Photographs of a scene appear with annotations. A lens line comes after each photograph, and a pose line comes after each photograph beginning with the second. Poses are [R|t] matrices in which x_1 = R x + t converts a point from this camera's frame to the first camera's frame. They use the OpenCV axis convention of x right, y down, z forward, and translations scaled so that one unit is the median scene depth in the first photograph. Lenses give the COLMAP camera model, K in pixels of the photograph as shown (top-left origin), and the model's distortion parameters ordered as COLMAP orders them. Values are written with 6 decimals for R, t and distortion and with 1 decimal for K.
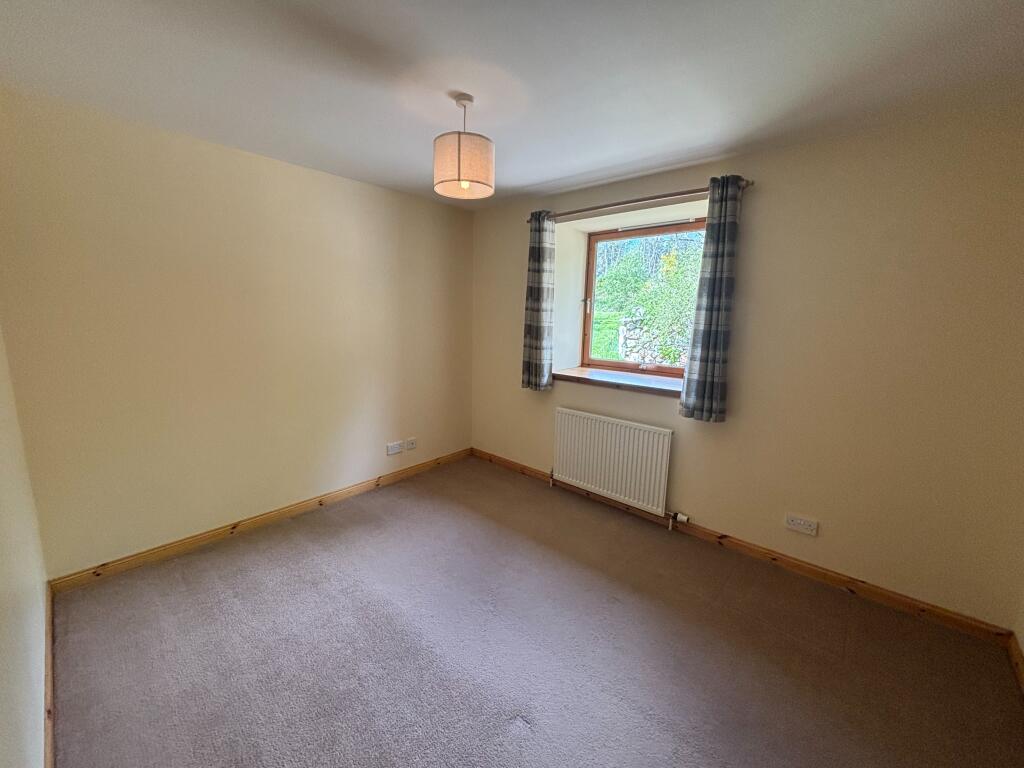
lens RADIAL K [[409.7, 0, 509.9], [0, 409.7, 379.8], [0, 0, 1]] dist [-0.000657, -0.000071]
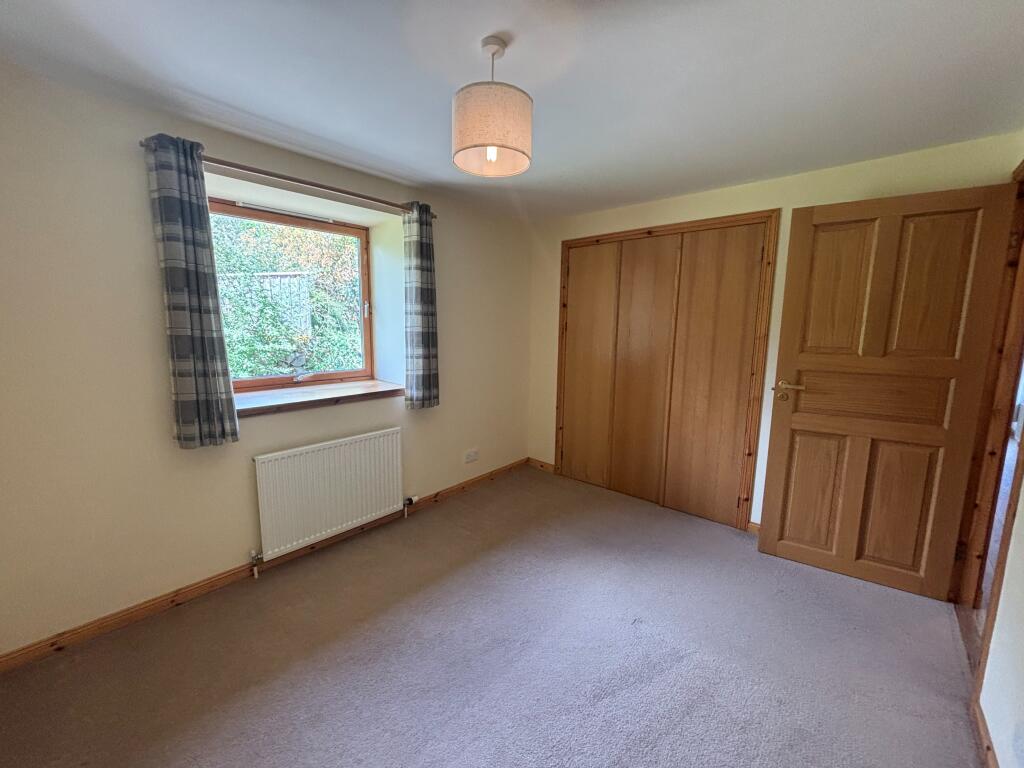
lens RADIAL K [[409.7, 0, 509.9], [0, 409.7, 379.8], [0, 0, 1]] dist [-0.000657, -0.000071]
pose [[-0.005980, -0.157244, 0.987542, -0.636580], [0.156532, 0.975238, 0.156233, -0.115632], [-0.987655, 0.155516, 0.018782, 0.674920]]
